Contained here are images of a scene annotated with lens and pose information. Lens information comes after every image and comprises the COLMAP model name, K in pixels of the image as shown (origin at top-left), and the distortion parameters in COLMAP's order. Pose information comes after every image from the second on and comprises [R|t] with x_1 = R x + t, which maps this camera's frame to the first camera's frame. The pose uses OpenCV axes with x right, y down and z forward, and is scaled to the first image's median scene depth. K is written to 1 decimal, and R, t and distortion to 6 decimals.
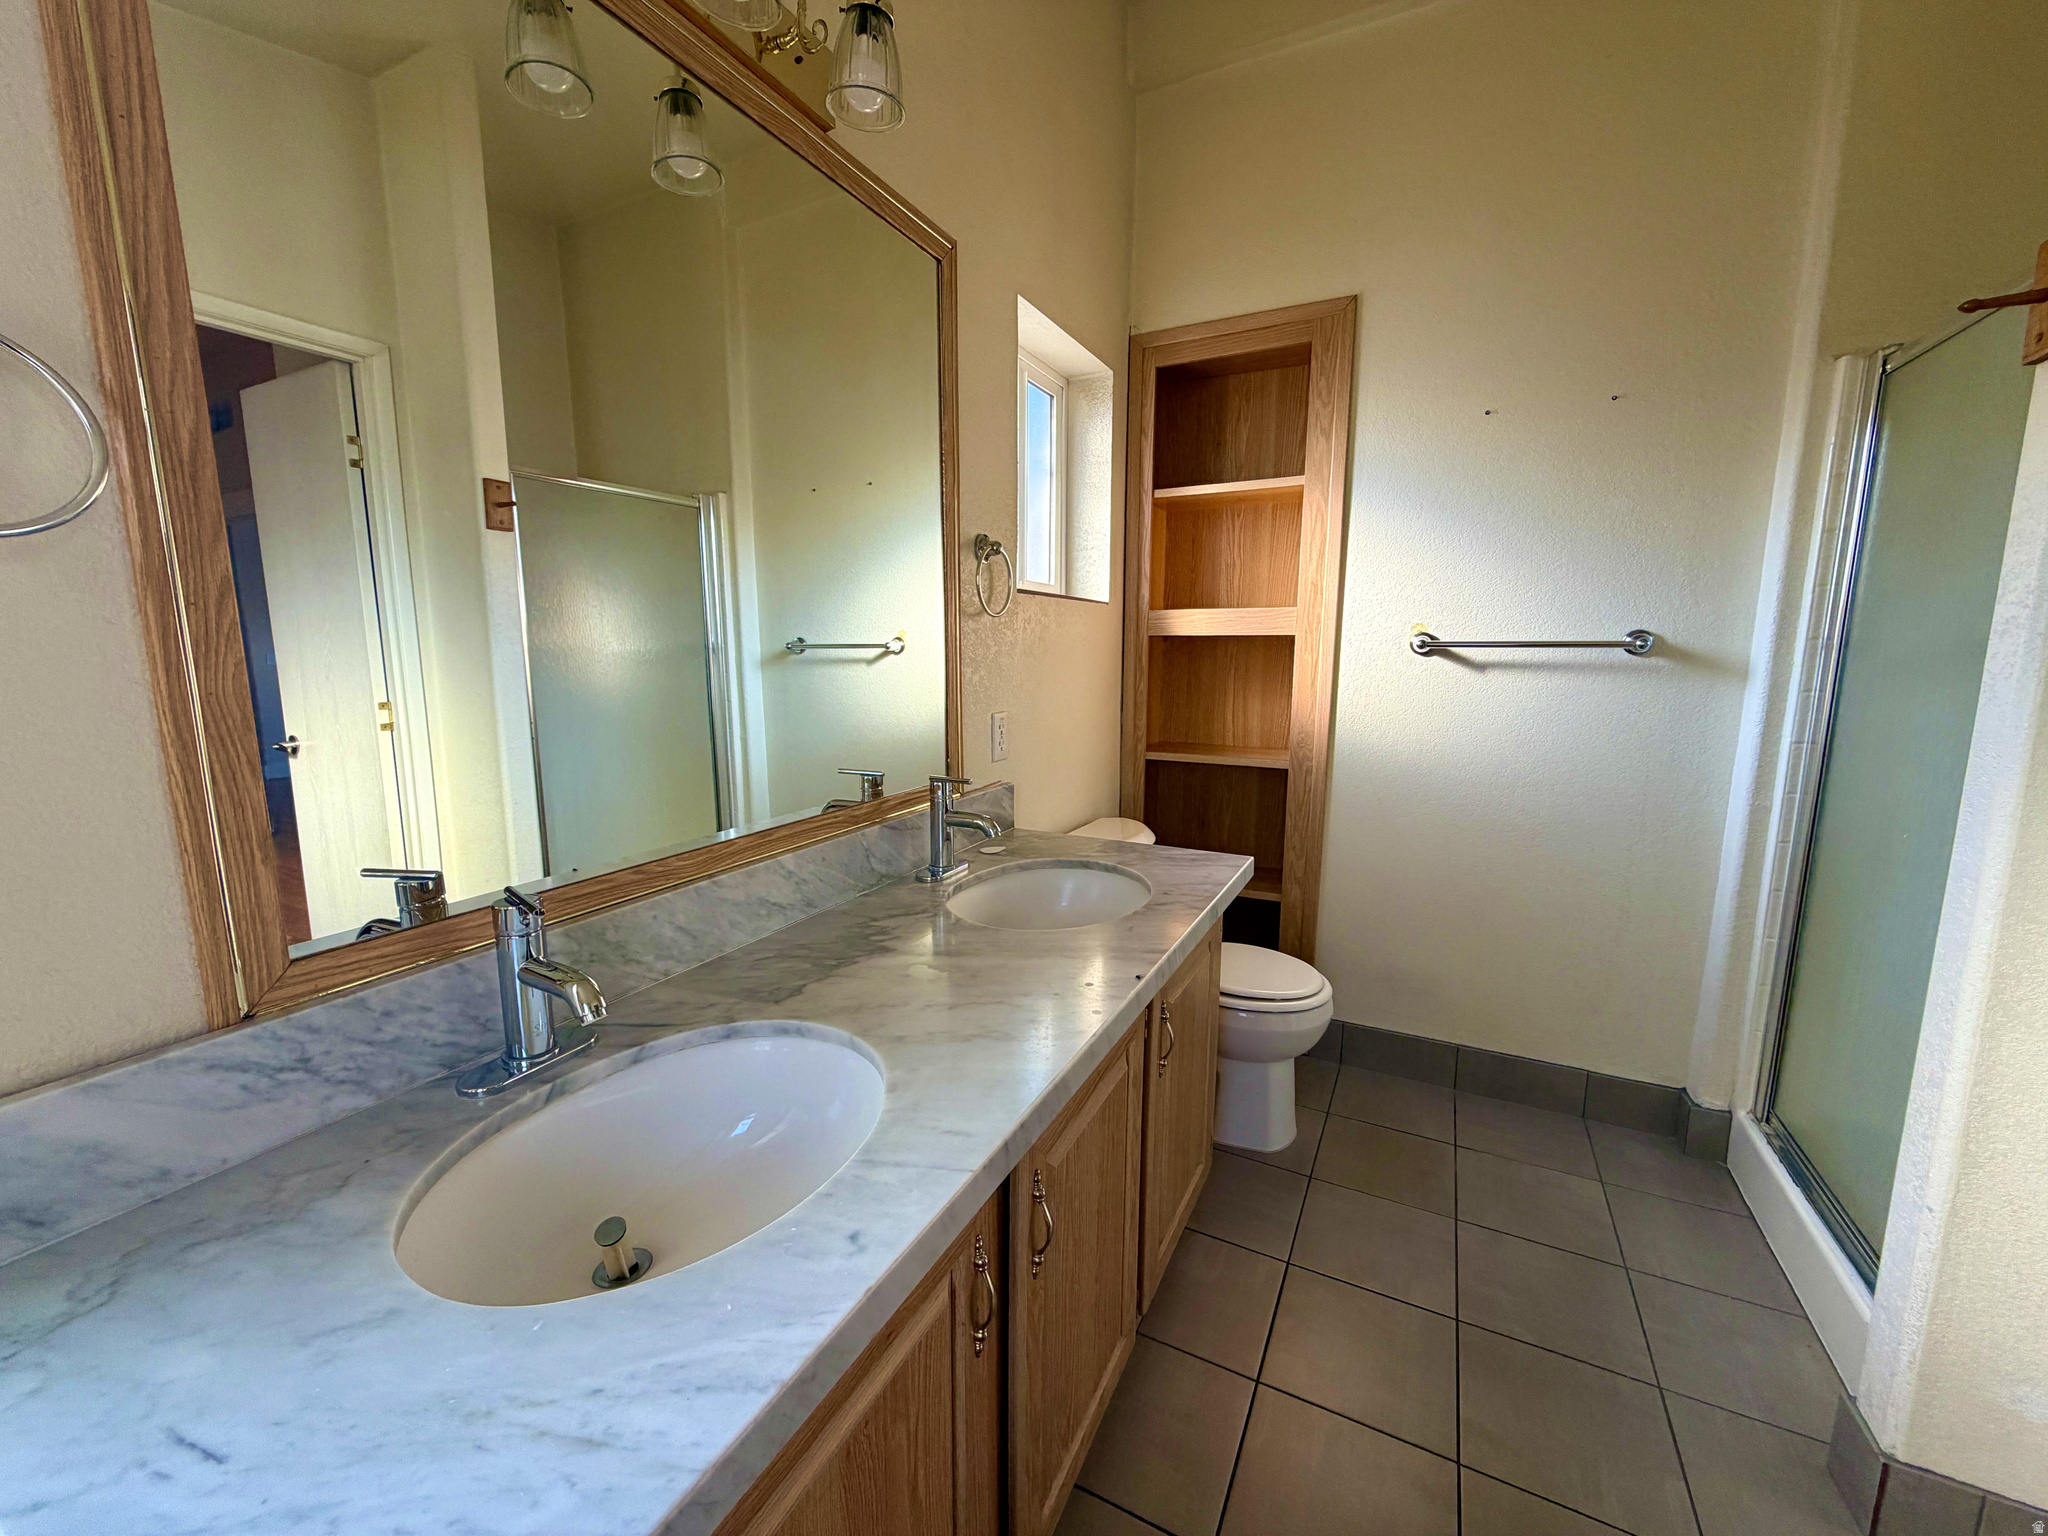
lens RADIAL K [[807.0, 0, 1024.0], [0, 807.0, 768.0], [0, 0, 1]] dist [-0.002488, -0.000089]
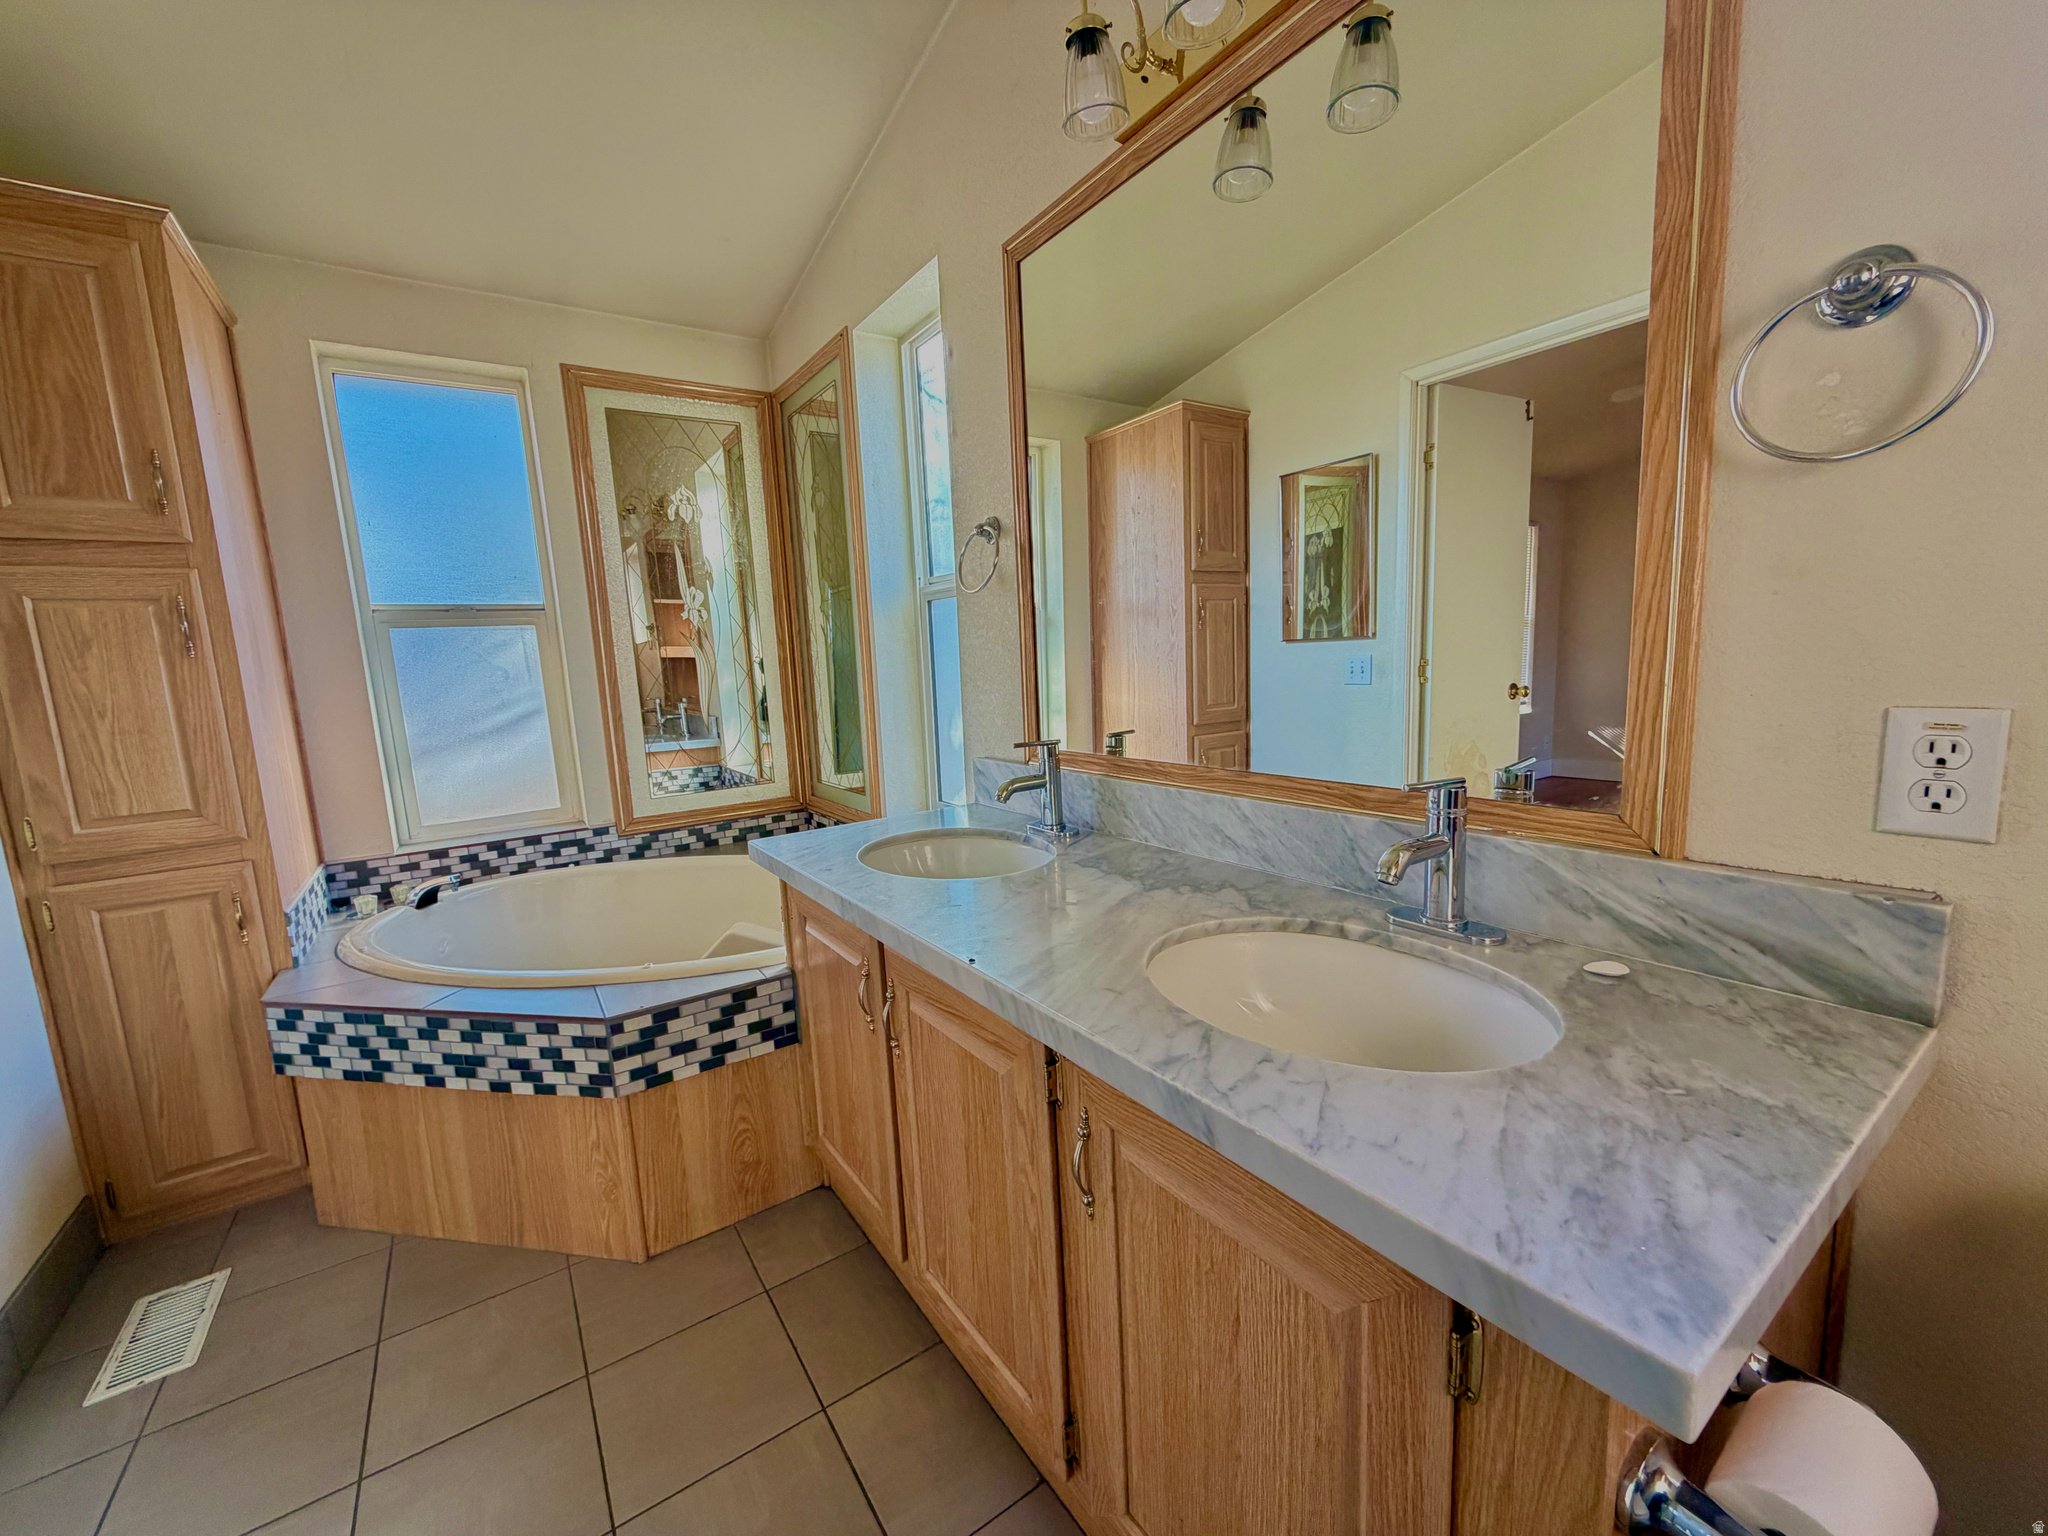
lens RADIAL K [[807.0, 0, 1024.0], [0, 807.0, 768.0], [0, 0, 1]] dist [-0.002488, -0.000089]
pose [[-0.465212, 0.143018, -0.873569, 0.702291], [-0.094294, 0.973241, 0.209551, -0.114709], [0.880163, 0.179858, -0.439278, 1.143925]]
